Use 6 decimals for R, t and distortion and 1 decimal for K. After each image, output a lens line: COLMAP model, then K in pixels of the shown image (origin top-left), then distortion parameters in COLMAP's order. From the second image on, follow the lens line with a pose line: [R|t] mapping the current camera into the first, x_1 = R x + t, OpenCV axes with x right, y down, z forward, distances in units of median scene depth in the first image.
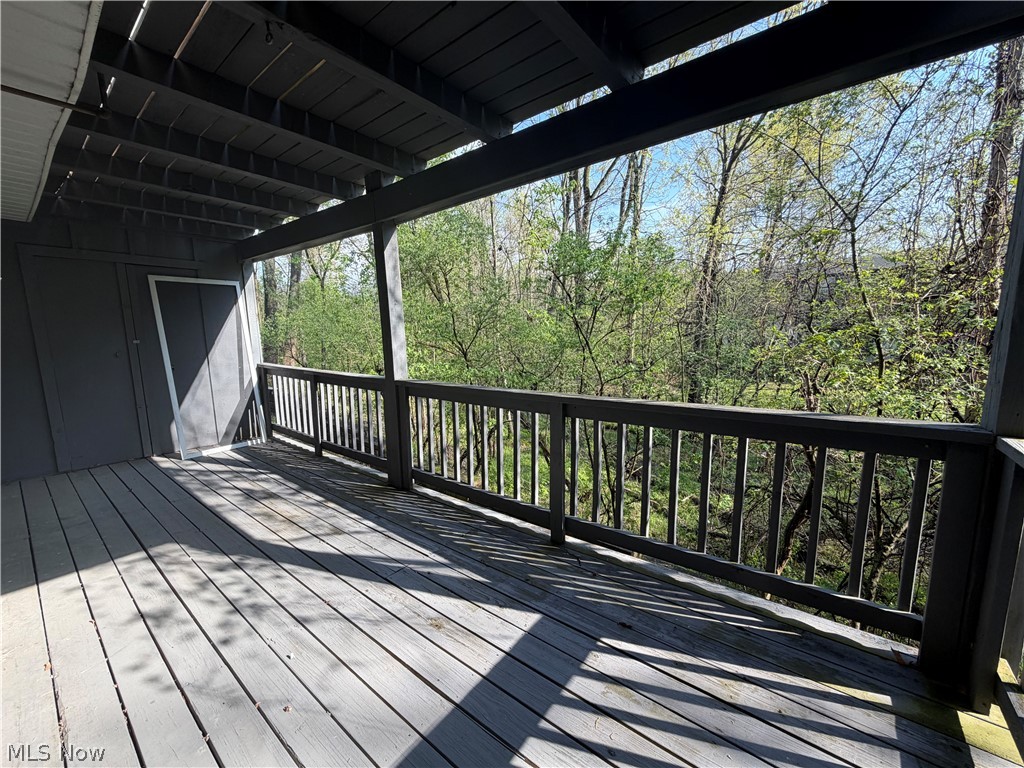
lens RADIAL K [[406.7, 0, 501.7], [0, 406.7, 379.8], [0, 0, 1]] dist [0.000844, 0.000079]
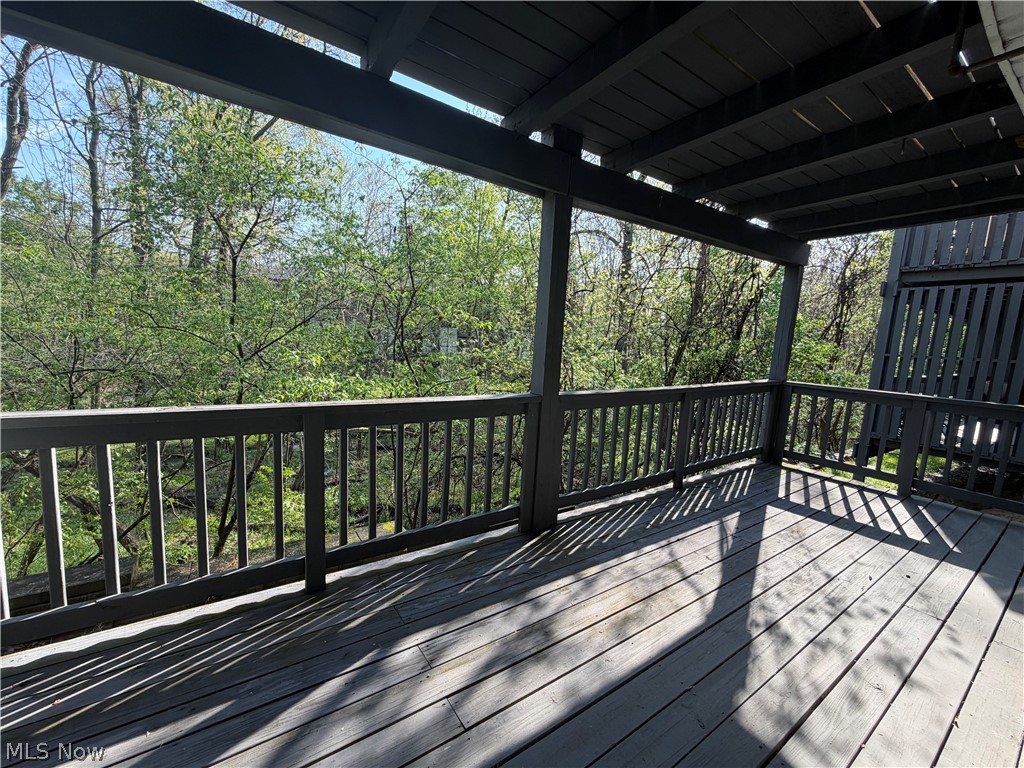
lens RADIAL K [[406.7, 0, 505.1], [0, 406.7, 384.3], [0, 0, 1]] dist [0.000844, 0.000079]
pose [[0.296993, -0.083702, 0.951204, -1.415230], [0.059906, 0.995822, 0.068924, -0.113297], [-0.952999, 0.036513, 0.300766, 1.135847]]
